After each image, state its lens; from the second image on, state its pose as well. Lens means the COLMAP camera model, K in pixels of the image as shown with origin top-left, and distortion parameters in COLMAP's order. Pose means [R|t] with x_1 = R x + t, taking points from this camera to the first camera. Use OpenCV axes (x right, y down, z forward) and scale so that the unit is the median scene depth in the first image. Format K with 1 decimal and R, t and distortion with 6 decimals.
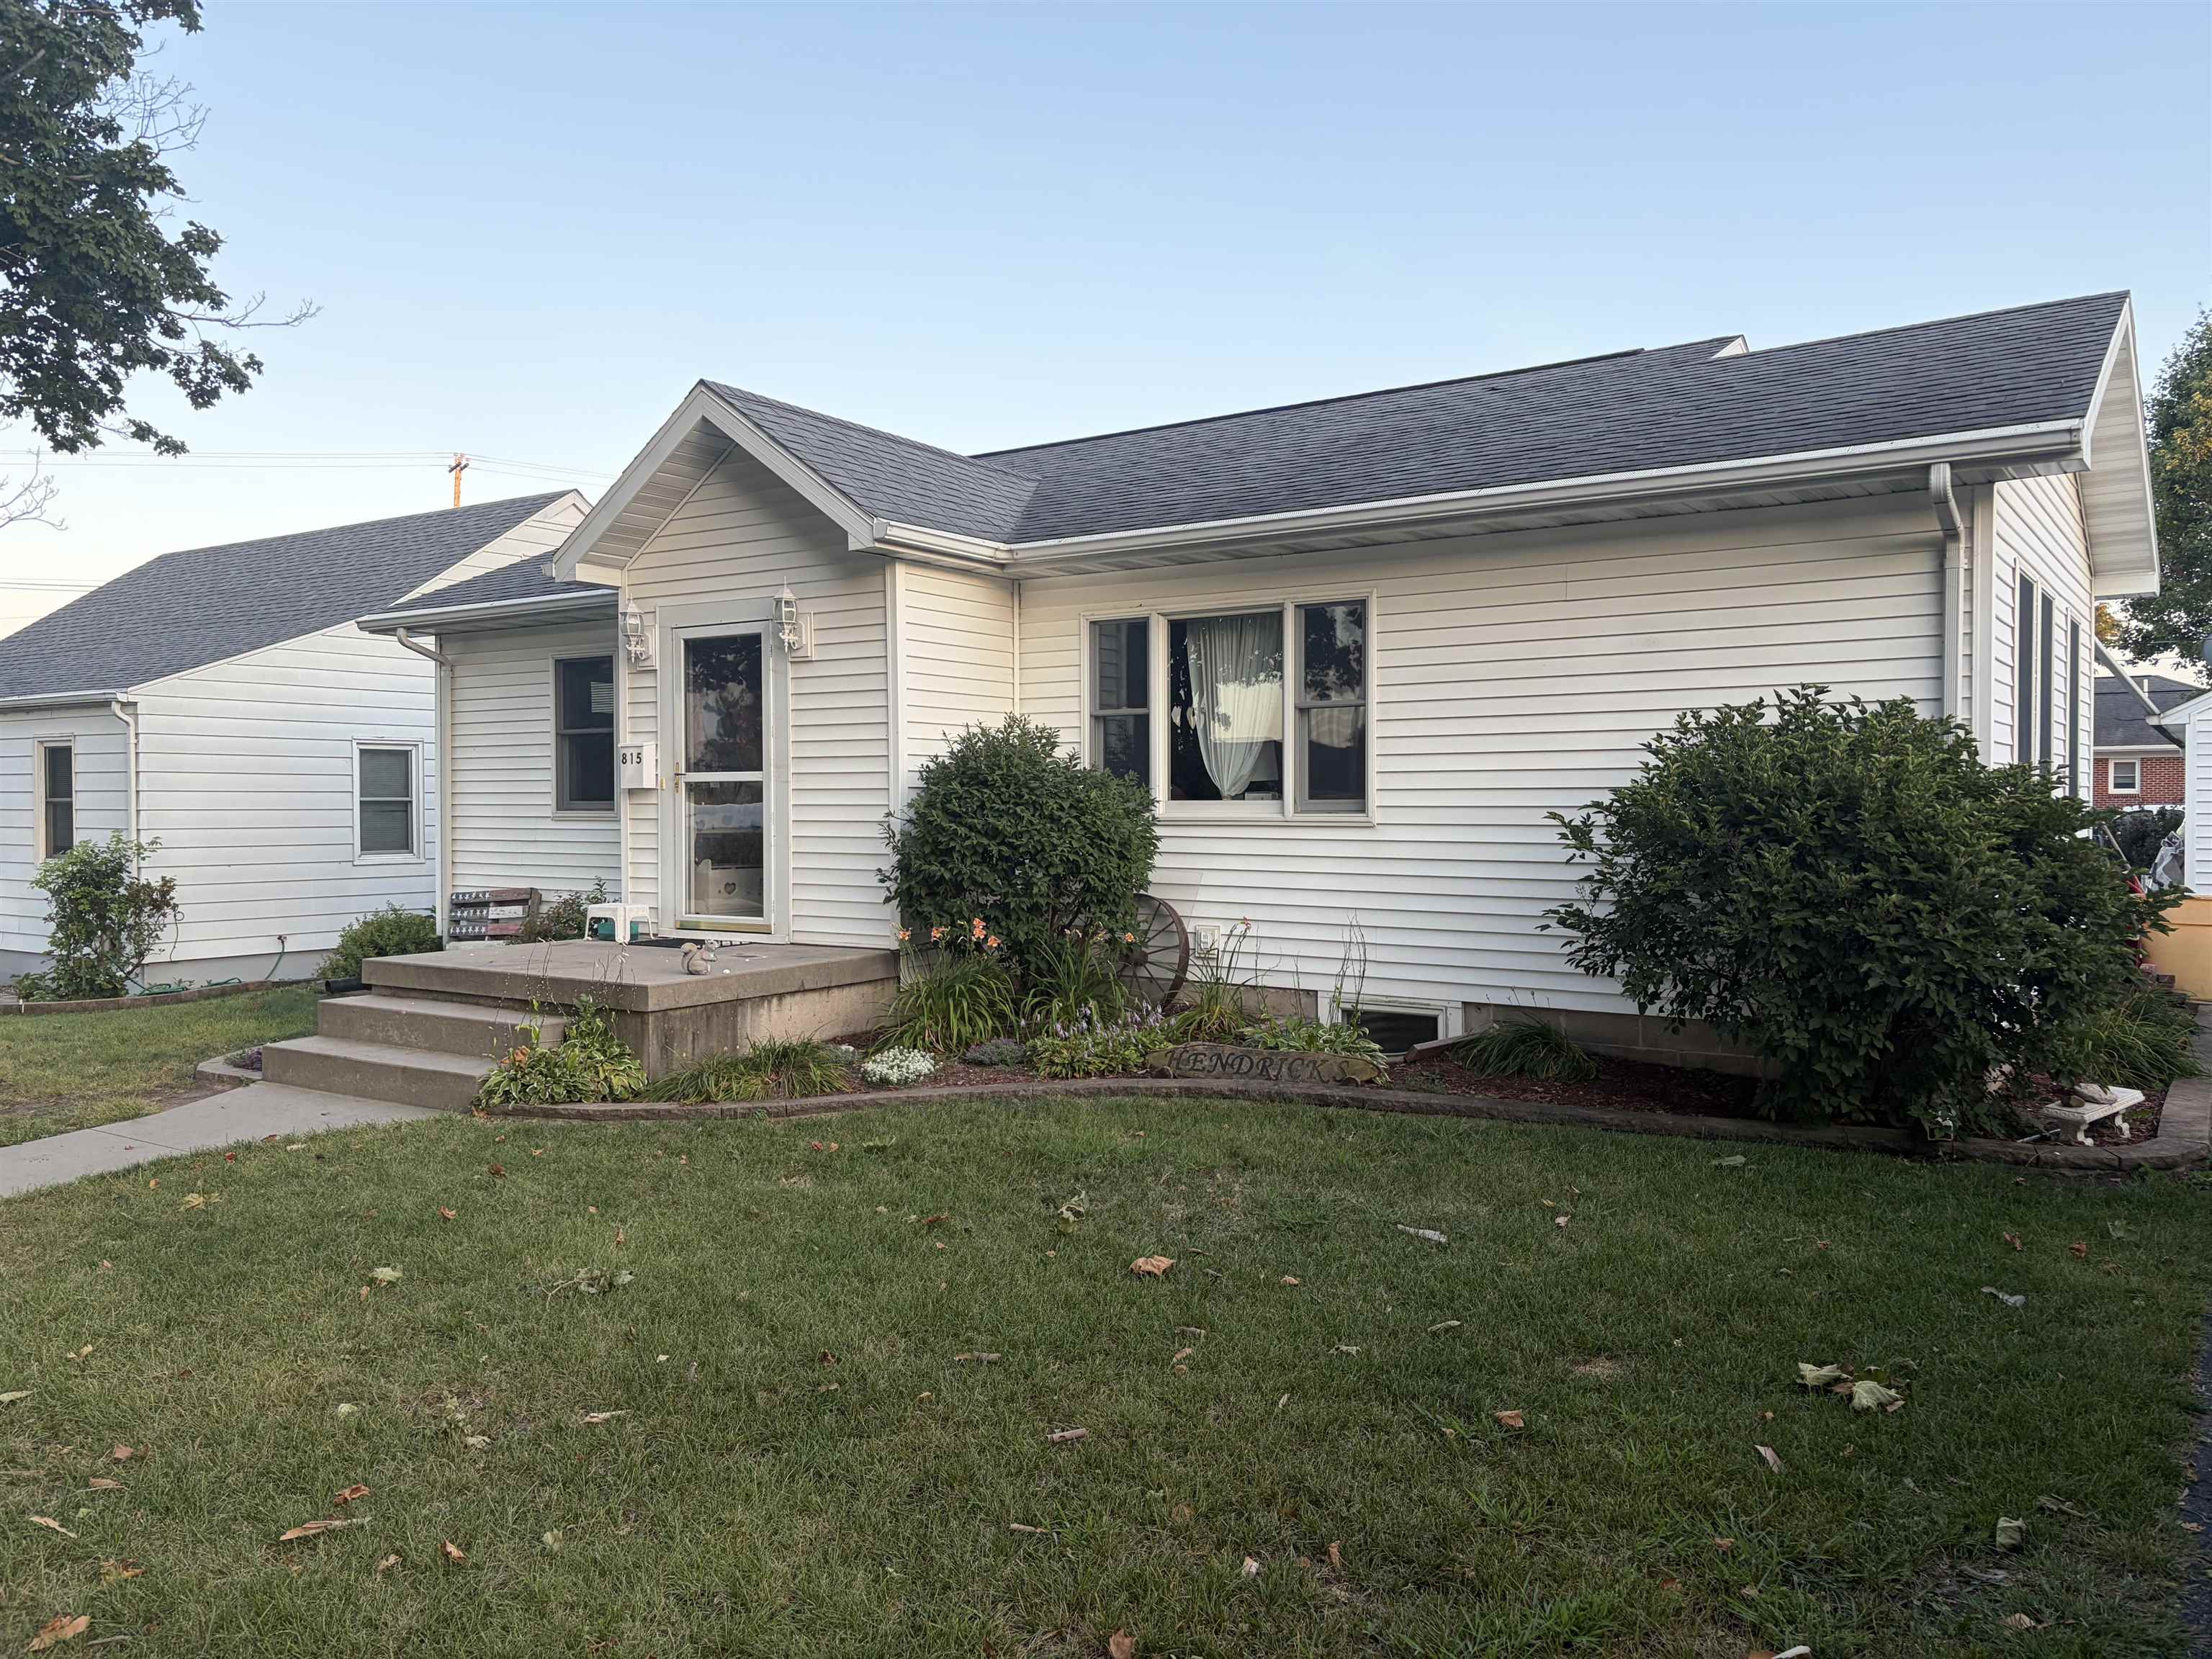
lens RADIAL K [[1657.3, 0, 1112.4], [0, 1657.3, 827.4], [0, 0, 1]] dist [0.048439, -0.048996]
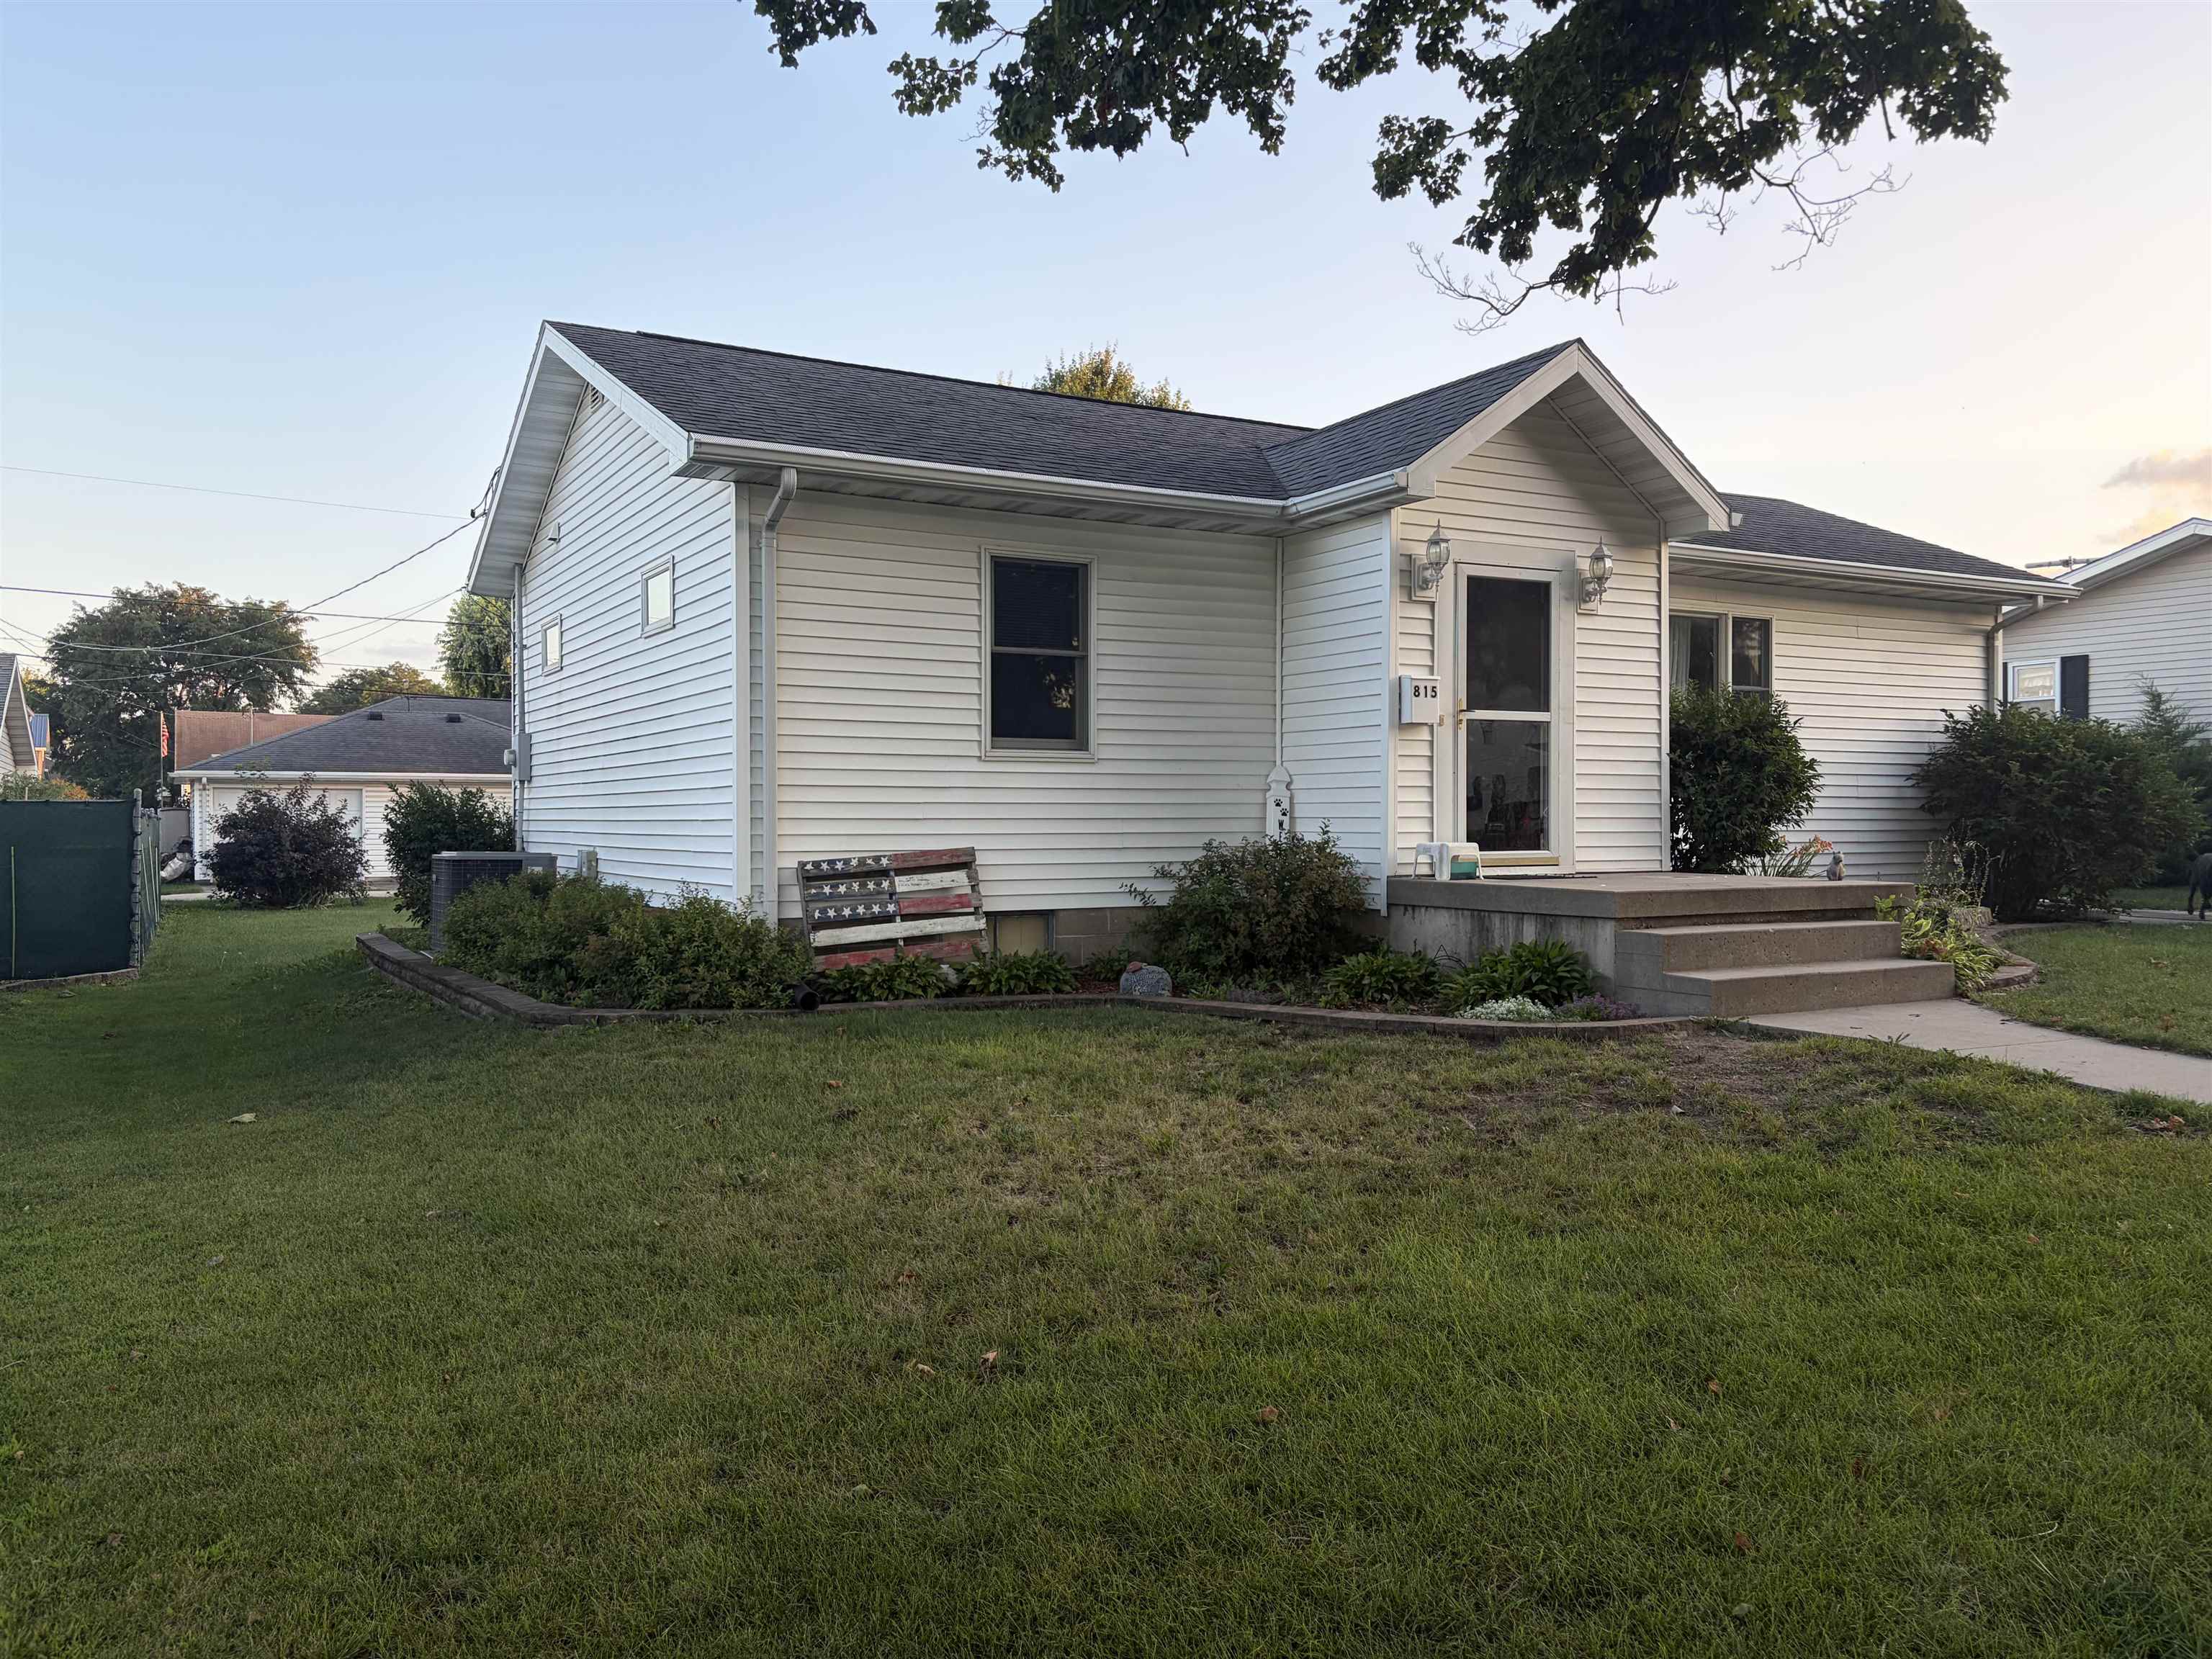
lens RADIAL K [[1657.3, 0, 1088.5], [0, 1657.3, 837.6], [0, 0, 1]] dist [0.048439, -0.048996]
pose [[0.445320, -0.007907, 0.895337, -1.291678], [0.014068, 0.999899, 0.001834, 0.040120], [-0.895261, 0.011779, 0.445386, 0.790827]]
